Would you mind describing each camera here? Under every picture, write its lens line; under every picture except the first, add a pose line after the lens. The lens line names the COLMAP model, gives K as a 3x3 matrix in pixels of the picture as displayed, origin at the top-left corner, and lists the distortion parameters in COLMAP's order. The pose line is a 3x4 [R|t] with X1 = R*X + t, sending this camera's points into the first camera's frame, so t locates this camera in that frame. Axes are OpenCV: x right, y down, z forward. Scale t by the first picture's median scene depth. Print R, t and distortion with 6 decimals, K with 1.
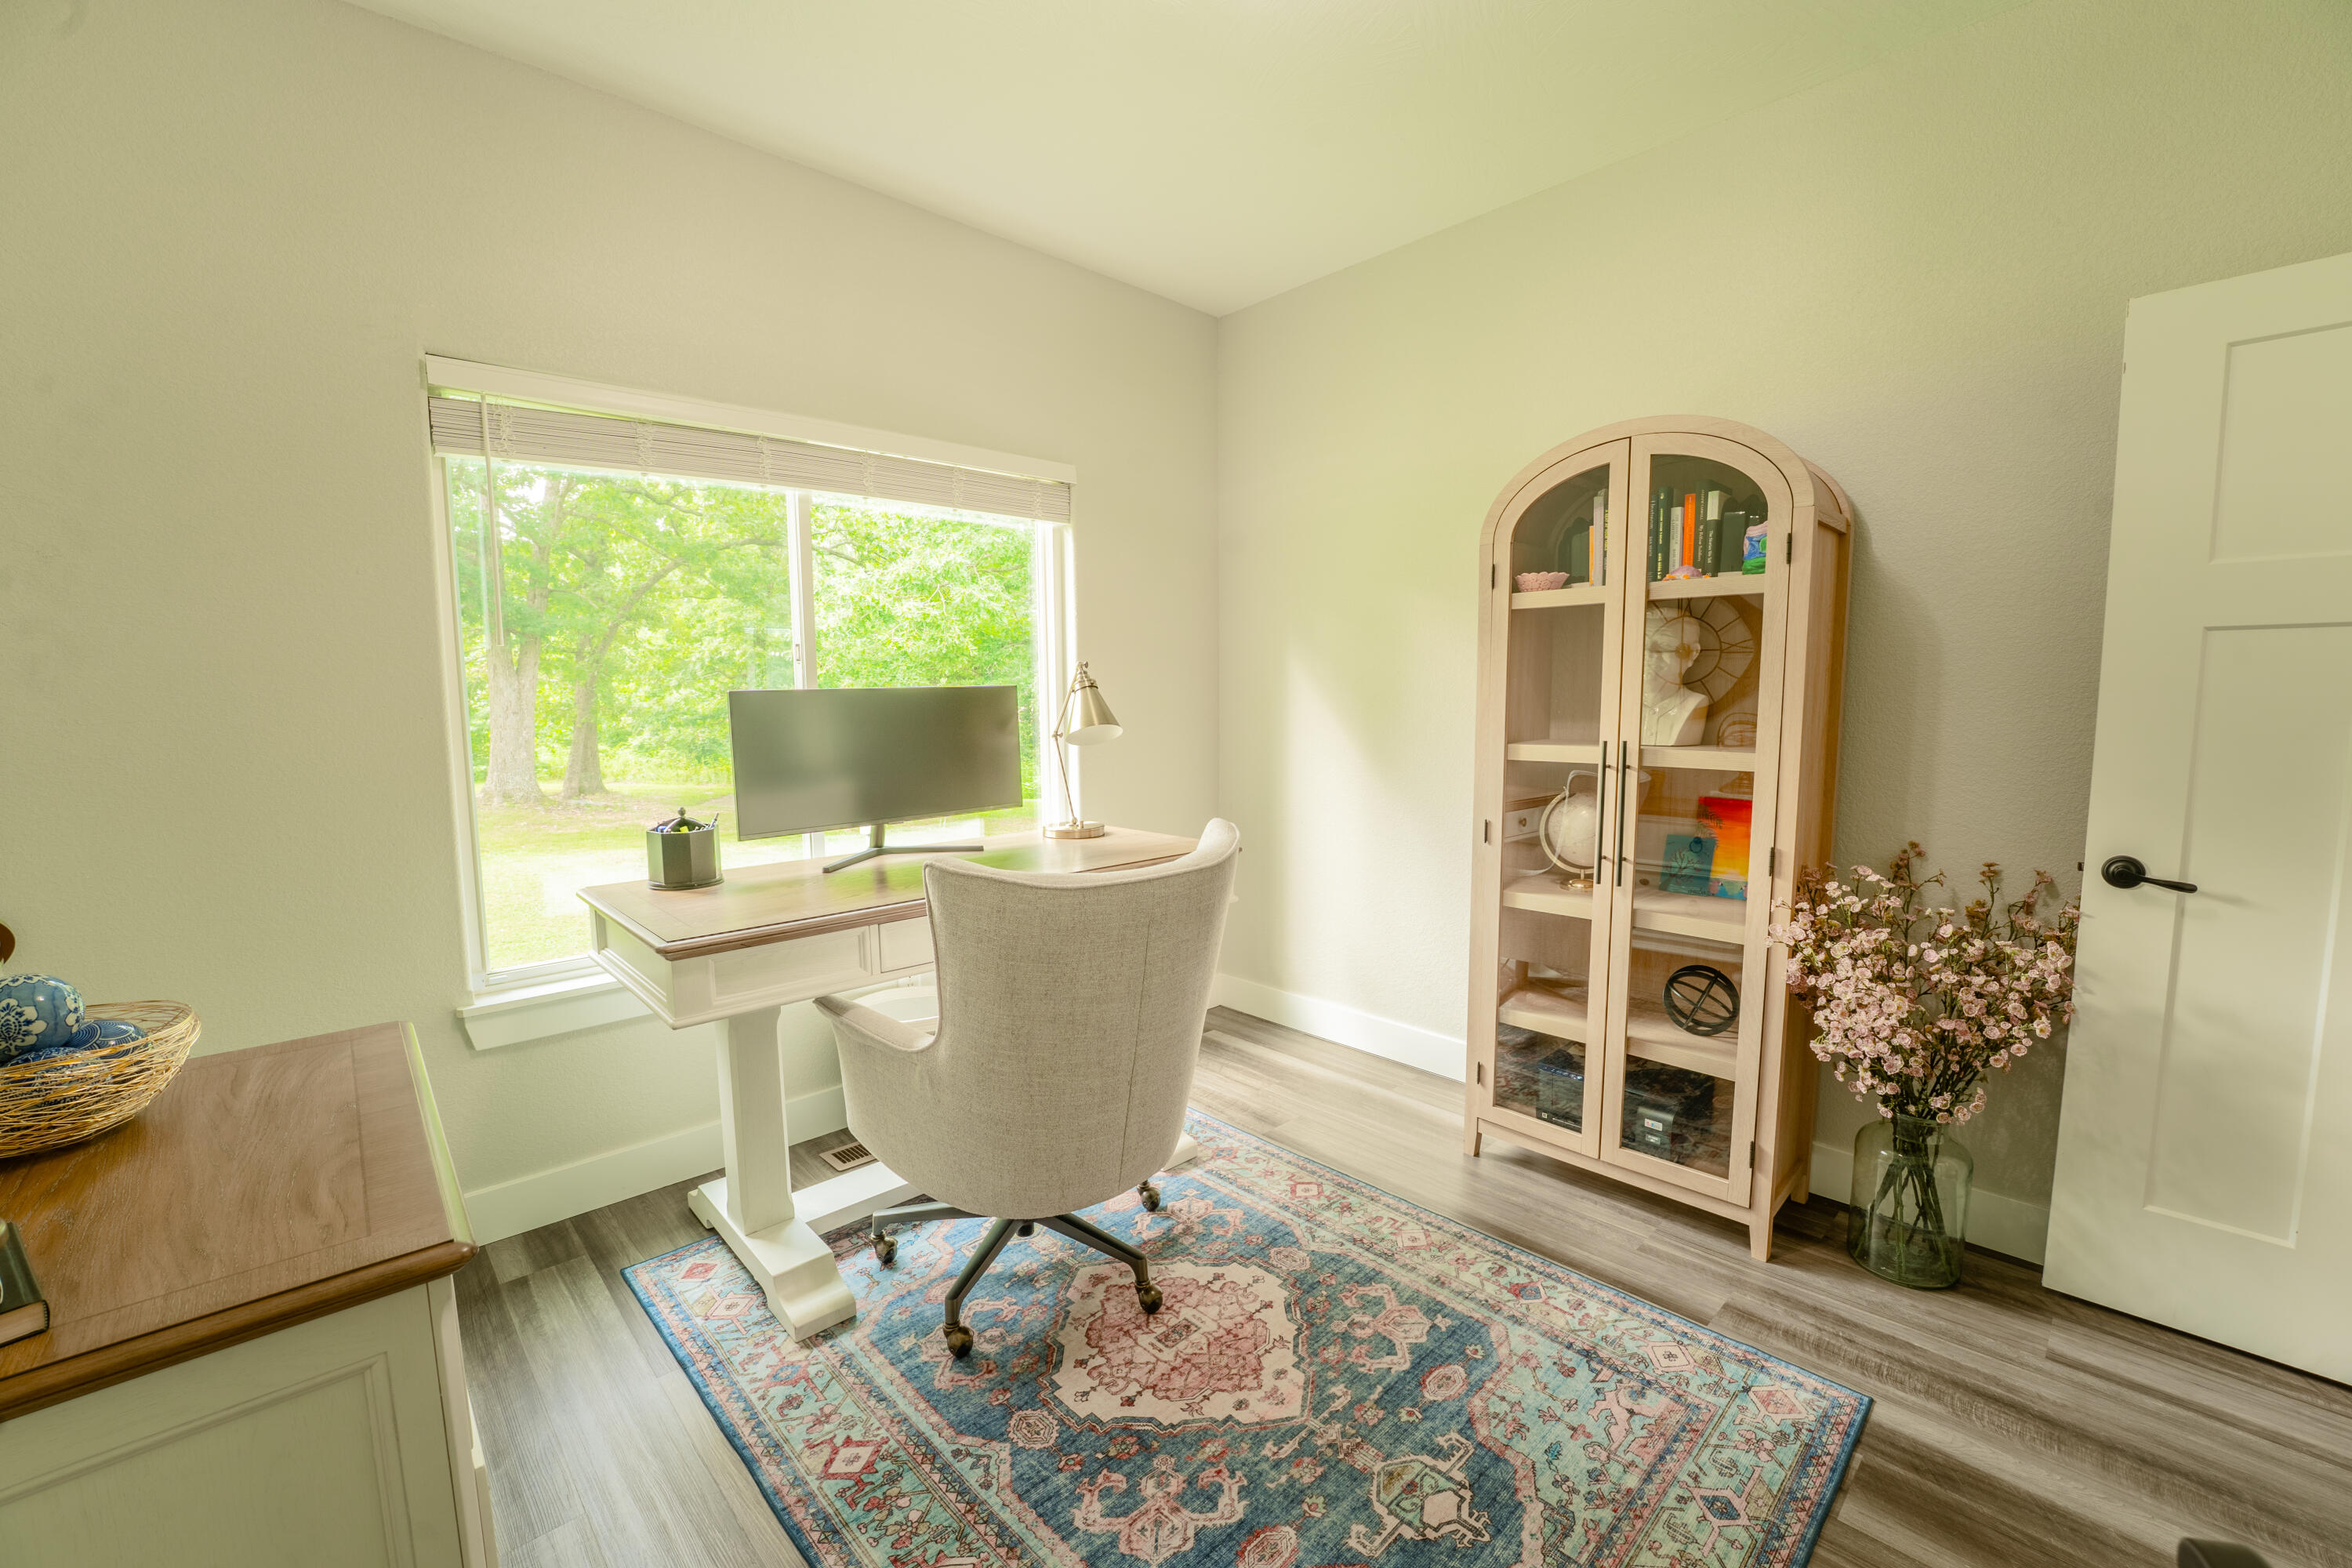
lens RADIAL K [[962.5, 0, 1181.2], [0, 962.5, 790.0], [0, 0, 1]] dist [-0.021005, 0.001635]
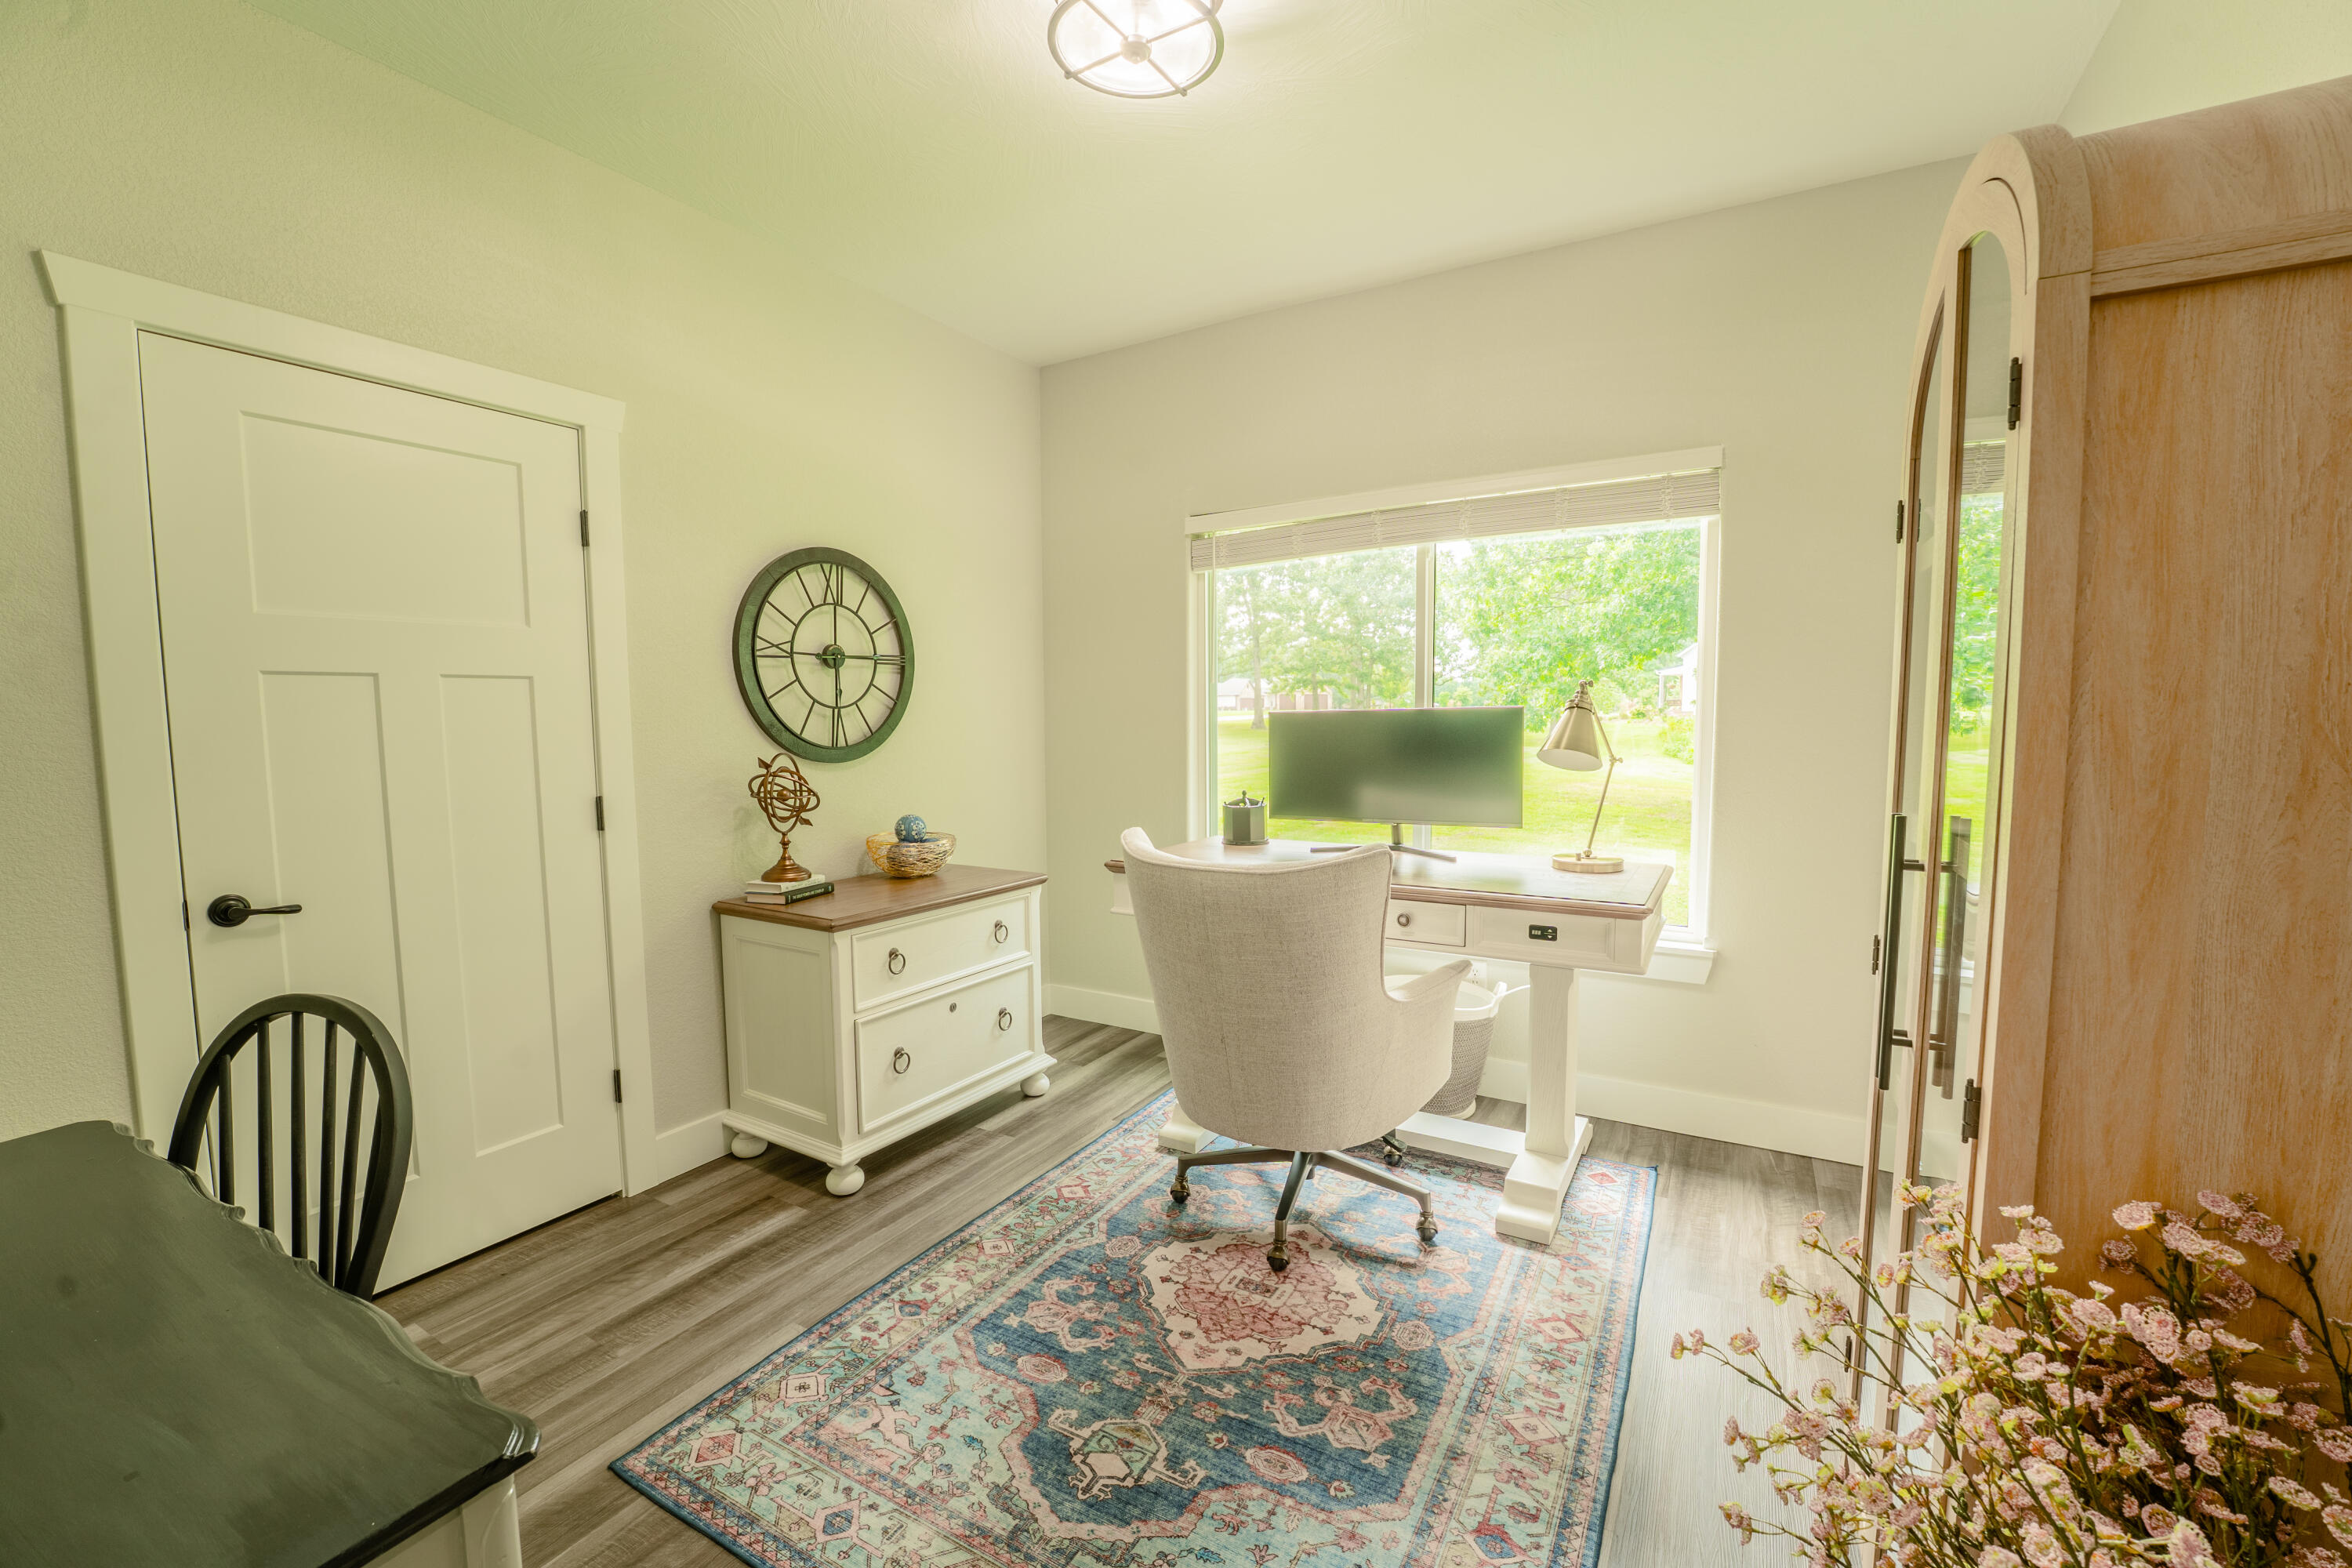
lens RADIAL K [[962.5, 0, 1176.2], [0, 962.5, 793.7], [0, 0, 1]] dist [-0.021005, 0.001635]
pose [[0.275092, 0.086011, -0.957563, 1.092735], [-0.099479, 0.993191, 0.060633, -0.069109], [0.956258, 0.078578, 0.281775, 0.607784]]
